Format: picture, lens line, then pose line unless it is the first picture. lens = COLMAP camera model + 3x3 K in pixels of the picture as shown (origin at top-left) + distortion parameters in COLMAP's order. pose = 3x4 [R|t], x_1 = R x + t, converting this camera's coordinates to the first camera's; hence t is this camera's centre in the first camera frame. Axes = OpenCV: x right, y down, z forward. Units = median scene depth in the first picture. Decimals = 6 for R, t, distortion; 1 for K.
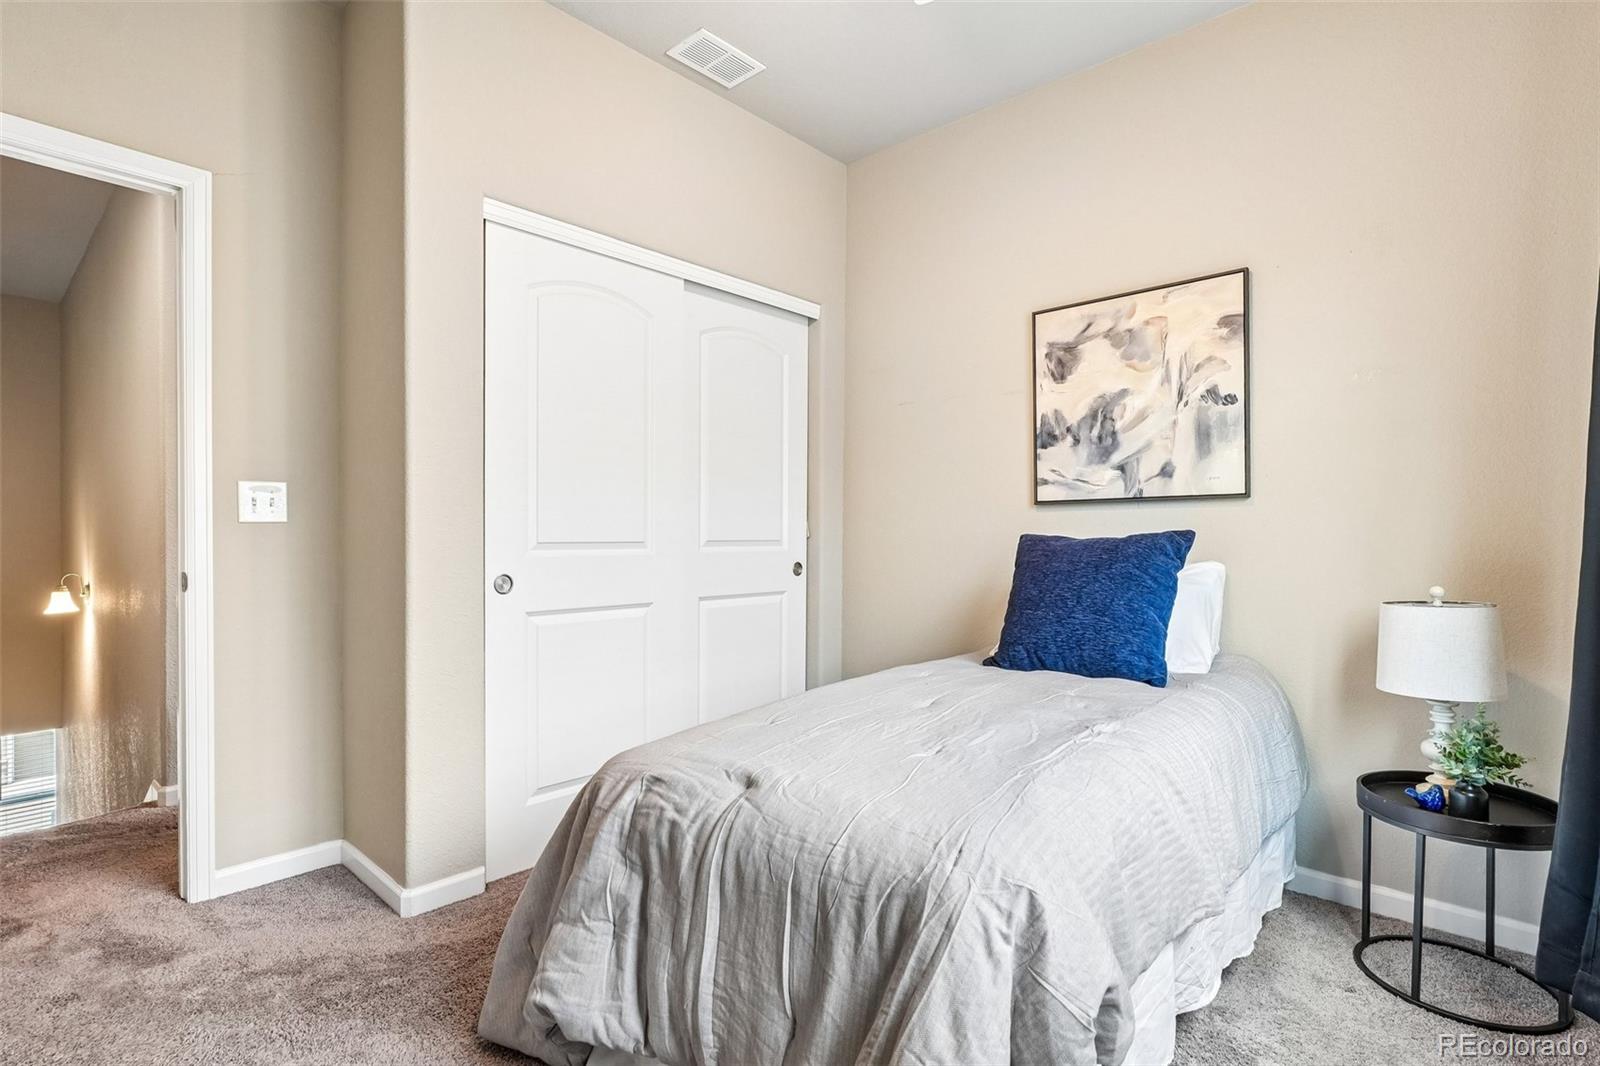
lens RADIAL K [[790.8, 0, 808.3], [0, 790.8, 539.7], [0, 0, 1]] dist [-0.021571, 0.009460]
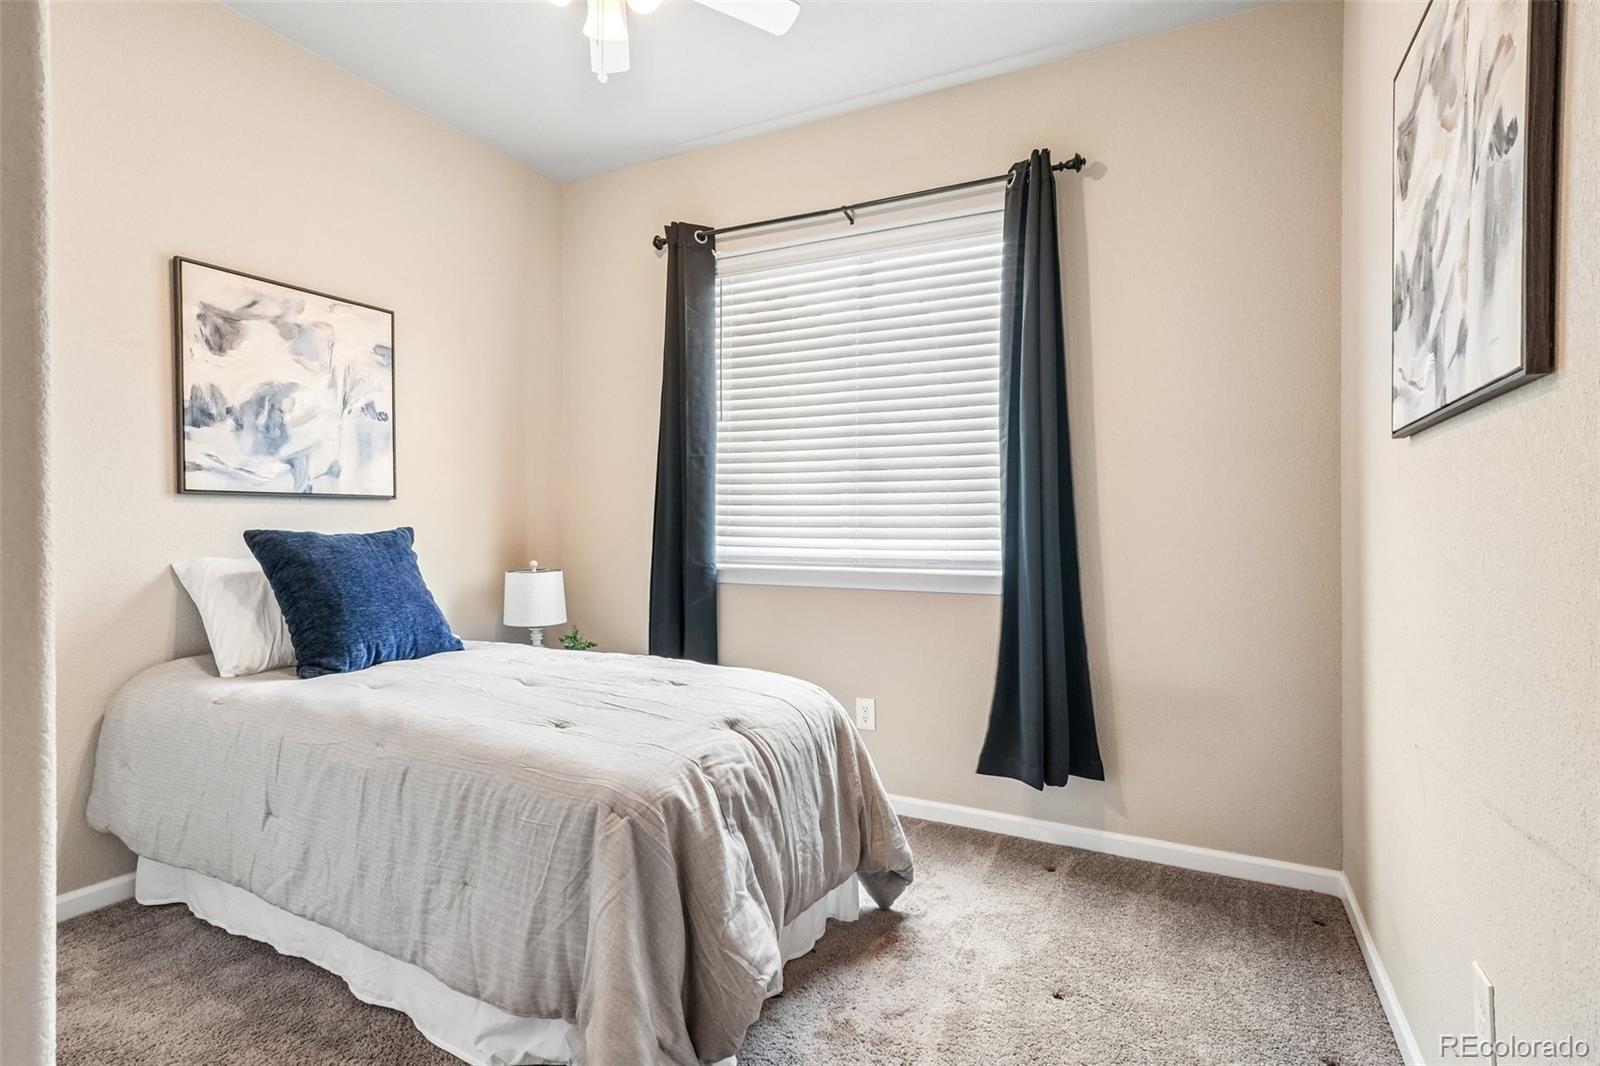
lens RADIAL K [[790.8, 0, 805.6], [0, 790.8, 534.1], [0, 0, 1]] dist [-0.021571, 0.009460]
pose [[-0.261058, -0.012438, 0.965243, -0.713773], [-0.004065, 0.999922, 0.011785, -0.015230], [-0.965315, -0.000847, -0.261088, 0.629388]]
